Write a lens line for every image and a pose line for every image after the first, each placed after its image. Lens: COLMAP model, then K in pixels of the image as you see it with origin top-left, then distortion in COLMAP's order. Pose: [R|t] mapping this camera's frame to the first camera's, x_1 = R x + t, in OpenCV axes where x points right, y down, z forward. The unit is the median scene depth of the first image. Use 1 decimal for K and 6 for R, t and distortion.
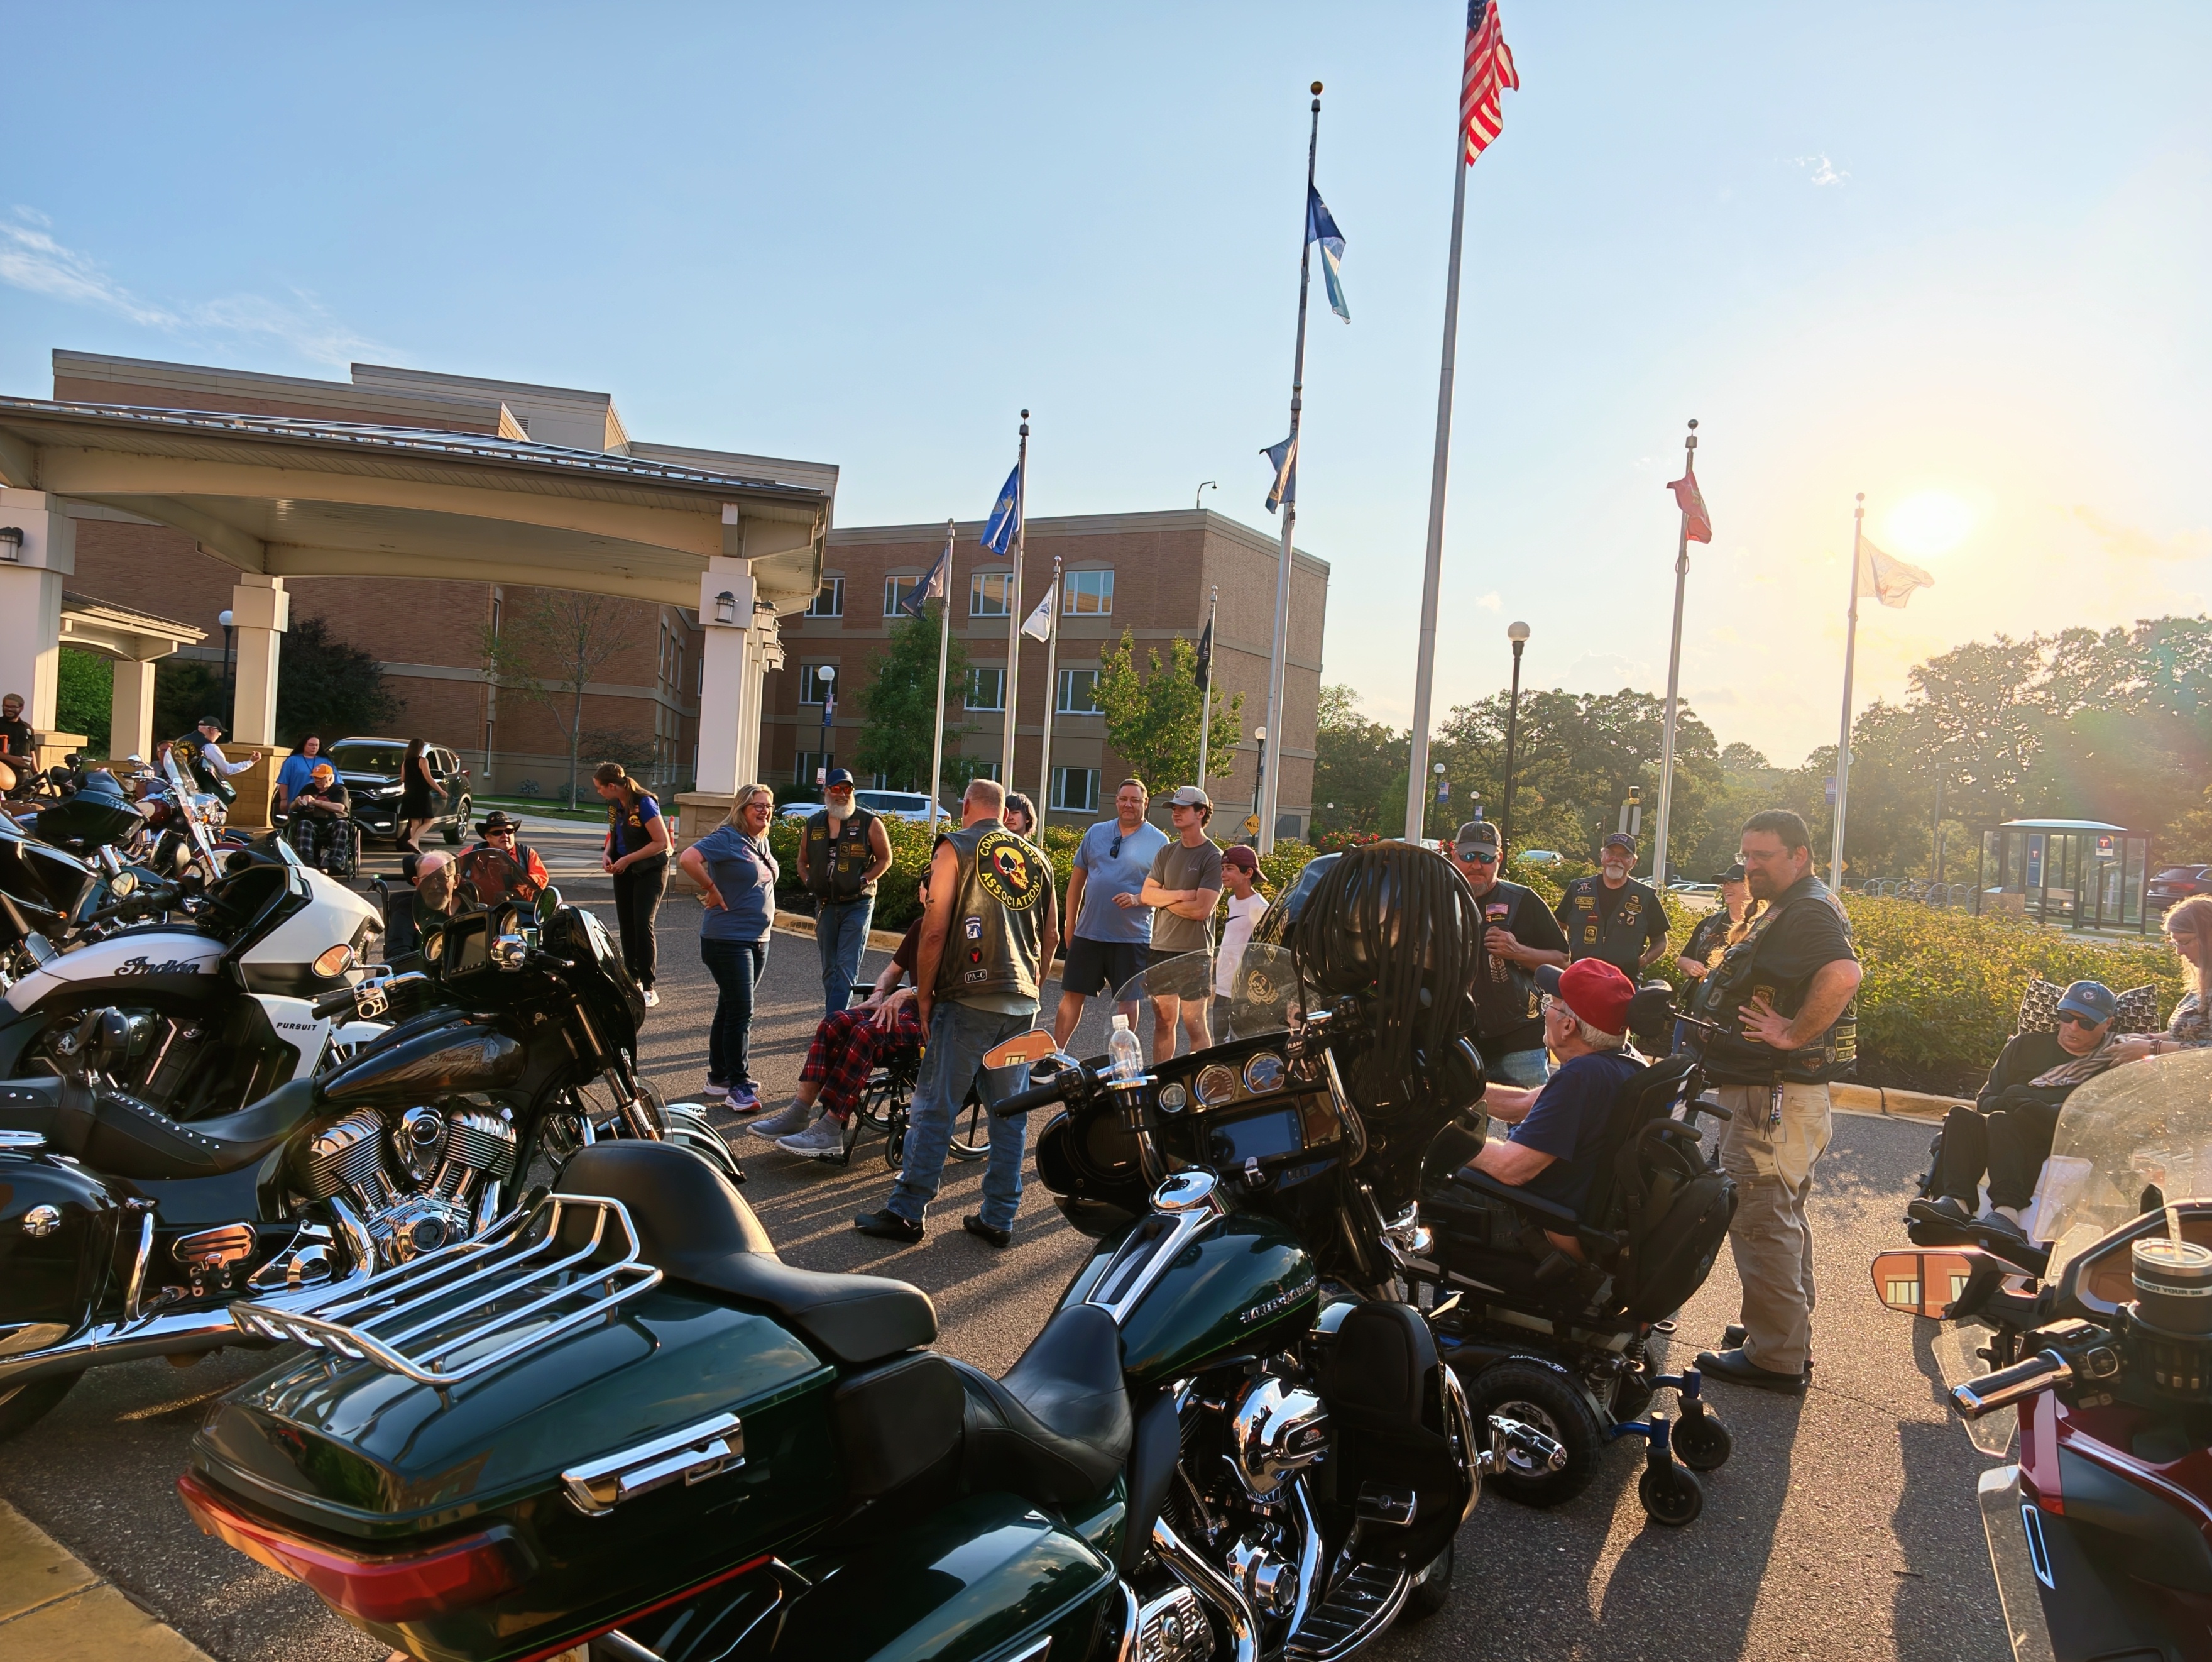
lens RADIAL K [[1424.7, 0, 1106.2], [0, 1424.7, 835.7], [0, 0, 1]] dist [-0.003038, -0.005826]
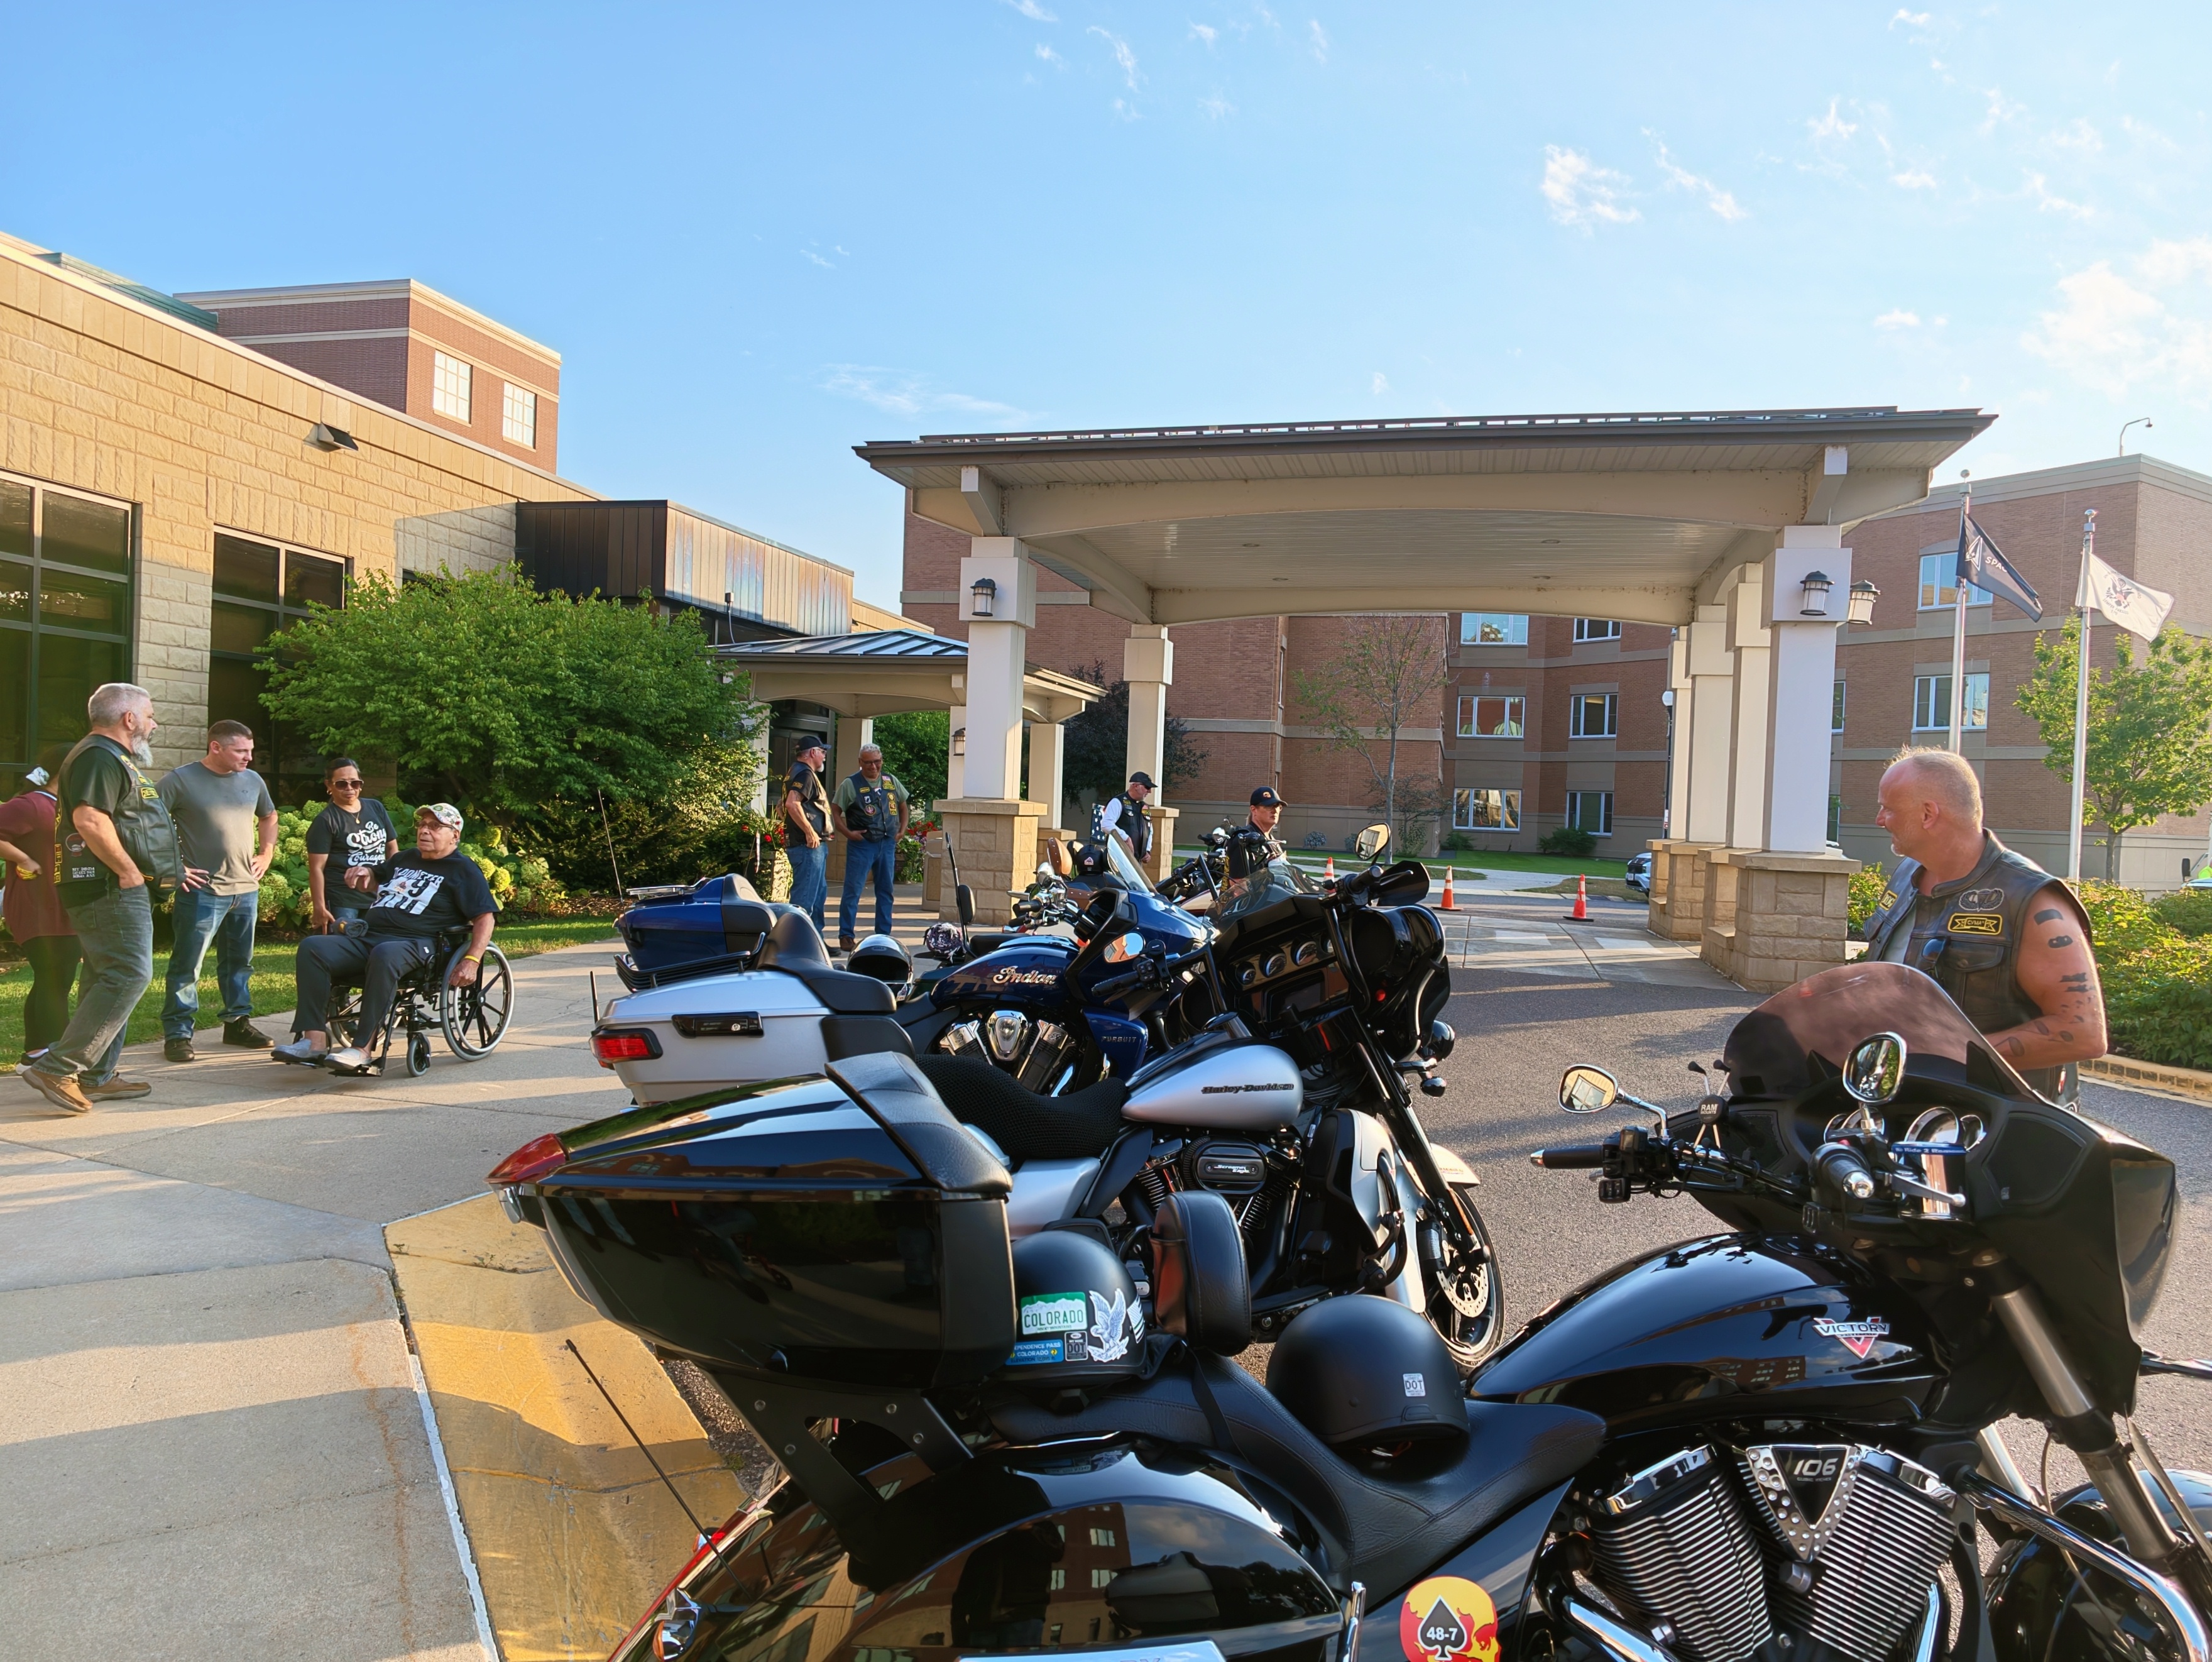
lens RADIAL K [[1417.1, 0, 1095.4], [0, 1417.1, 825.7], [0, 0, 1]] dist [-0.006966, -0.000575]
pose [[0.893268, -0.027010, -0.448712, -0.274768], [0.011108, 0.999215, -0.038034, -0.020231], [0.449386, 0.028991, 0.892867, 0.199714]]
